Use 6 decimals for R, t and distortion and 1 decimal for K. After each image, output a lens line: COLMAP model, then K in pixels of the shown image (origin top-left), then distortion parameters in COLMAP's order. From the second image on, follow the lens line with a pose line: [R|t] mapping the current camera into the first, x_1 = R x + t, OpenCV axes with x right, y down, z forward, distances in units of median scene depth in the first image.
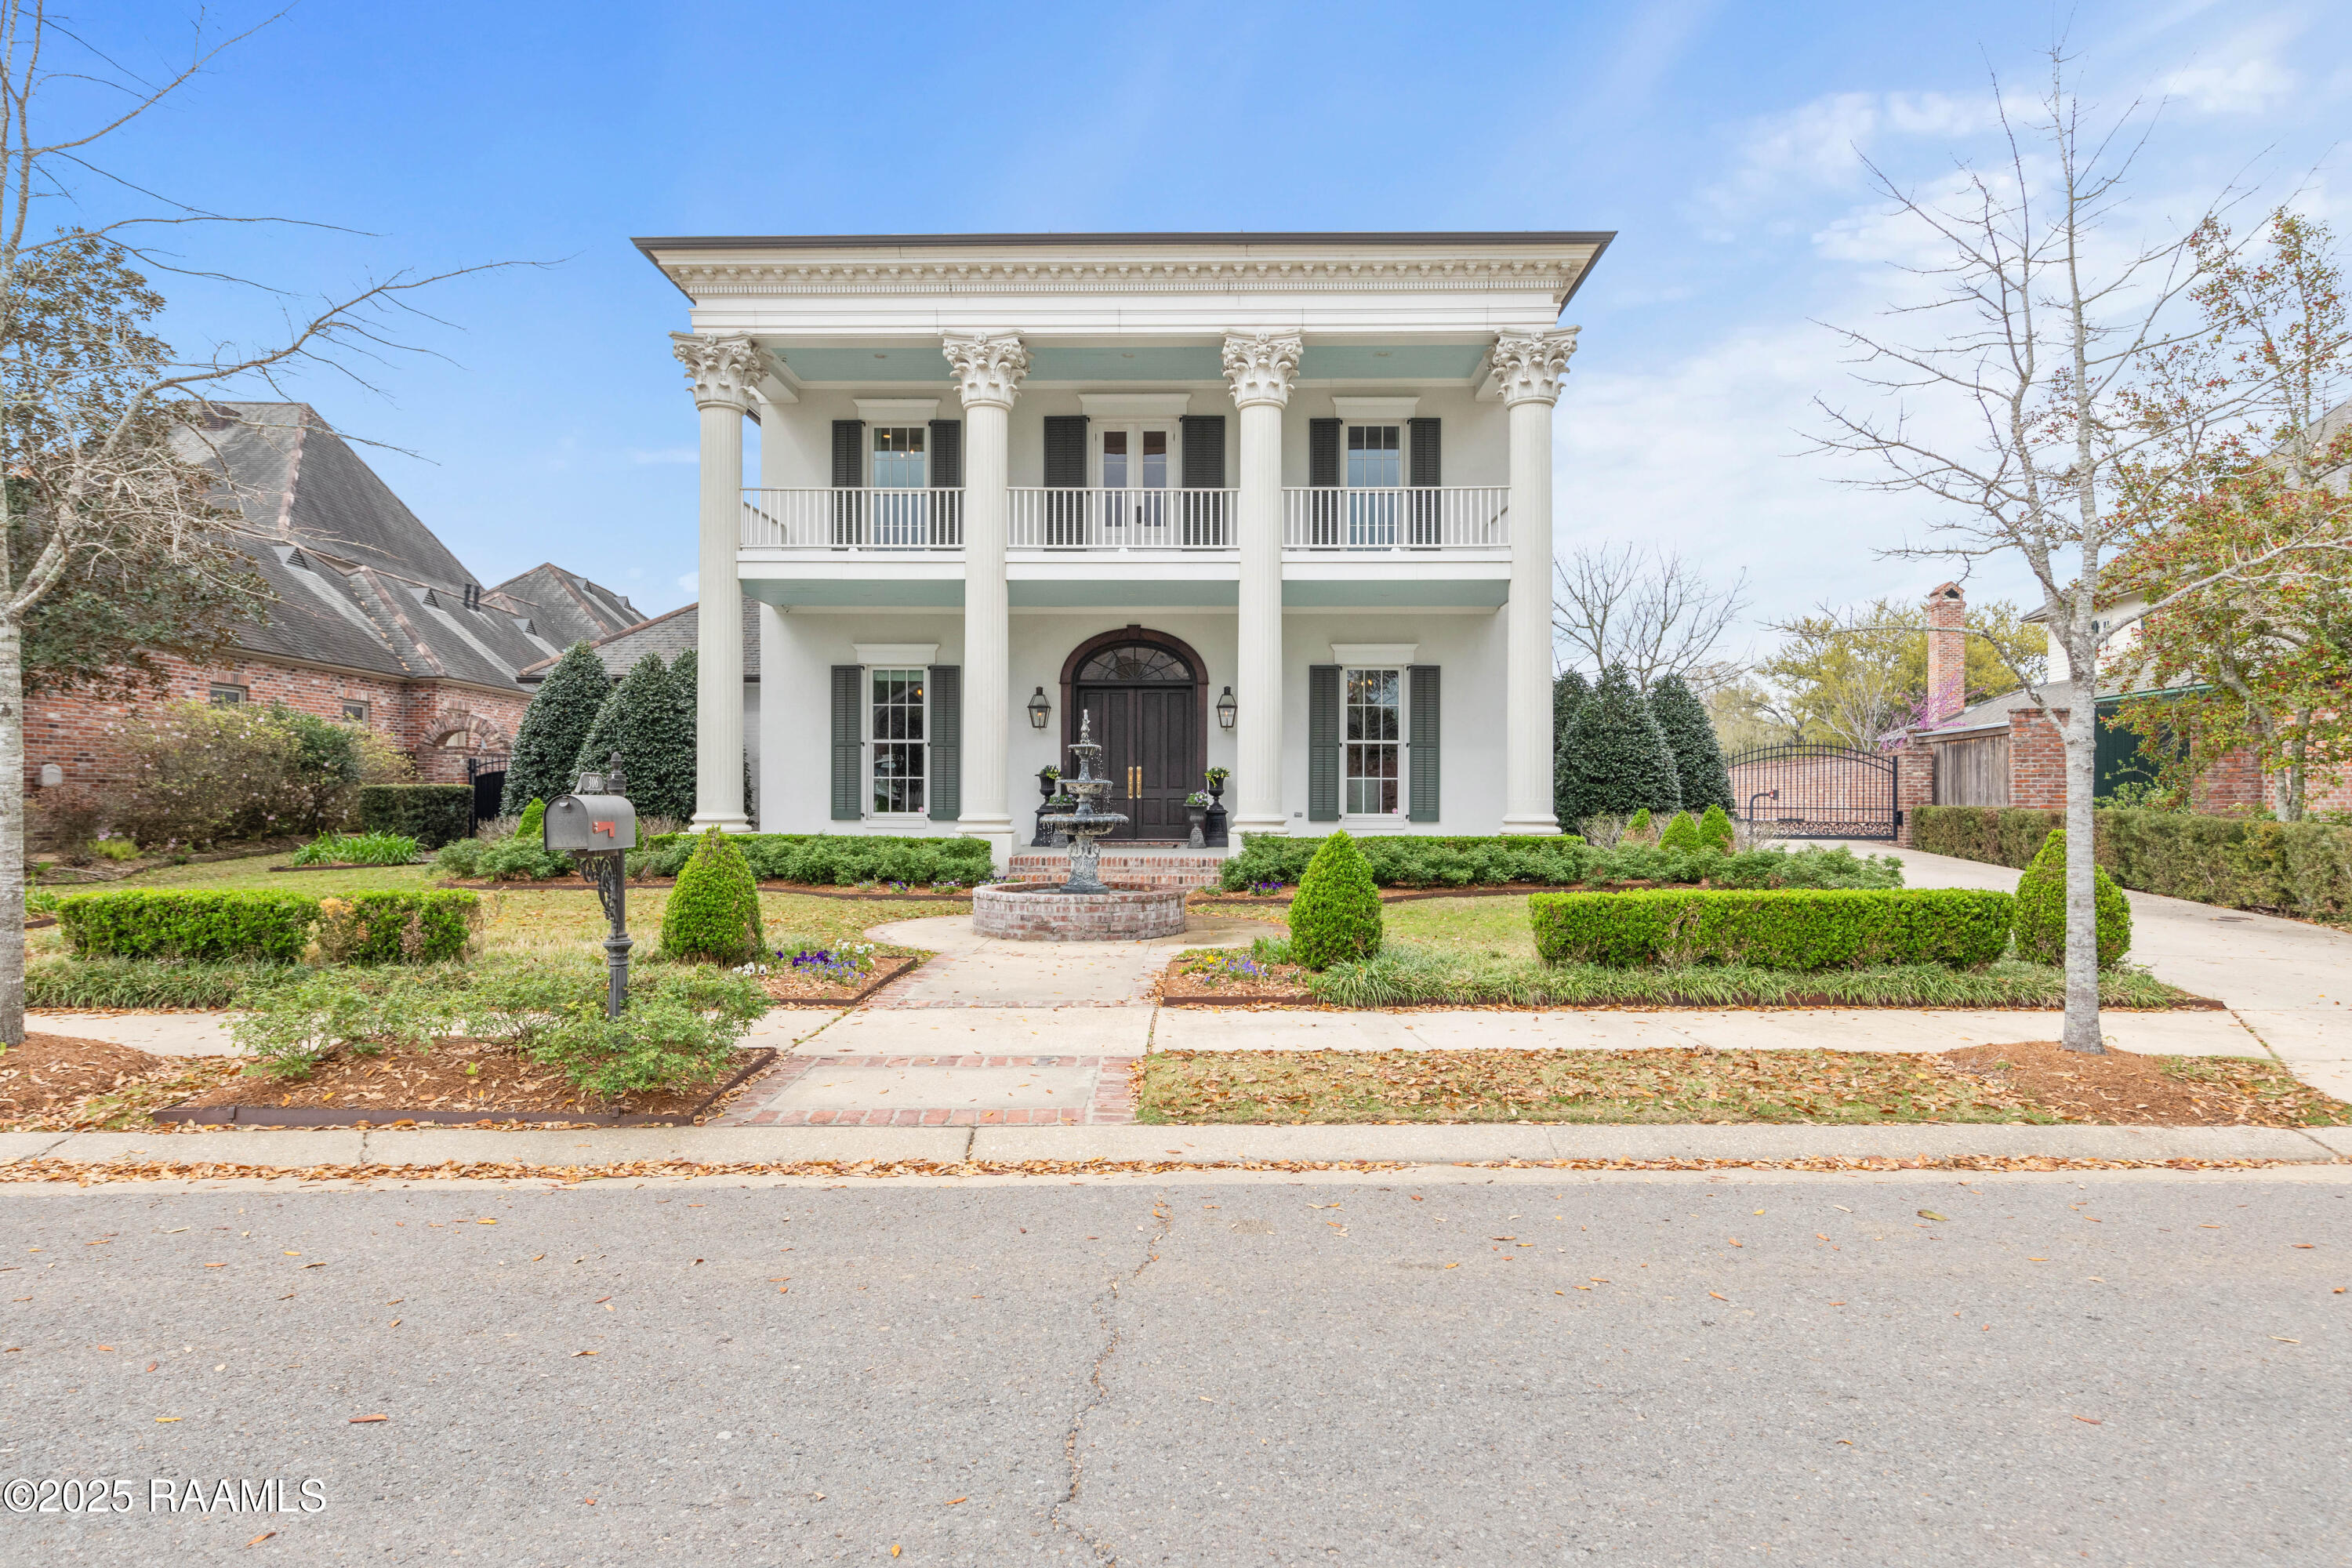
lens RADIAL K [[1372.8, 0, 1179.9], [0, 1372.8, 788.6], [0, 0, 1]] dist [-0.005346, -0.000944]
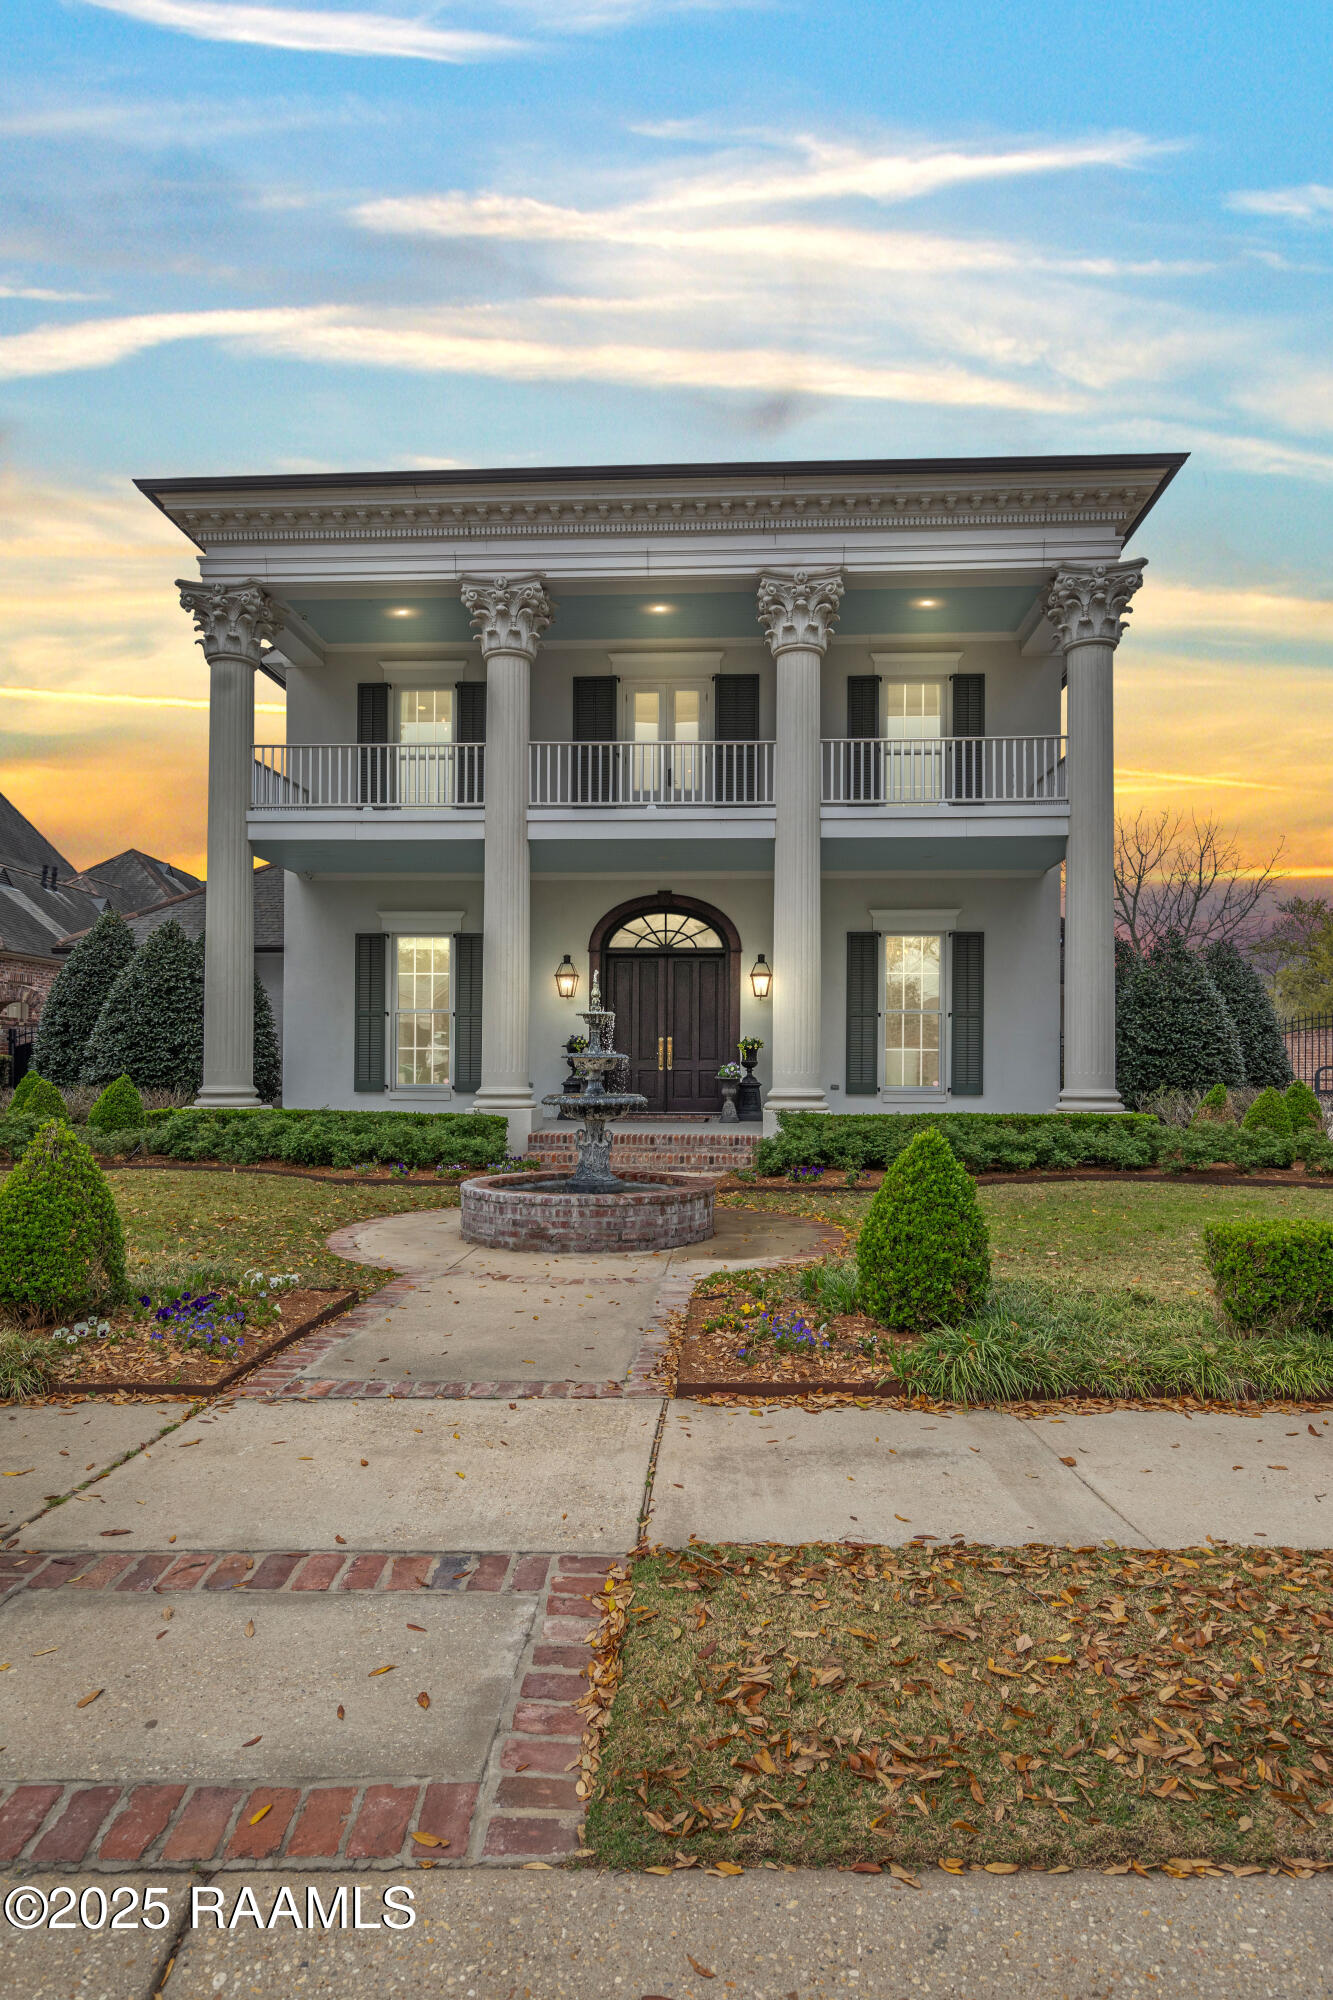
lens RADIAL K [[1167.3, 0, 676.3], [0, 1167.3, 1078.7], [0, 0, 1]] dist [-0.005346, -0.000944]
pose [[0.999422, 0.001749, -0.033959, 0.003181], [-0.001069, 0.999798, 0.020047, -0.003764], [0.033987, -0.019999, 0.999222, 0.196856]]
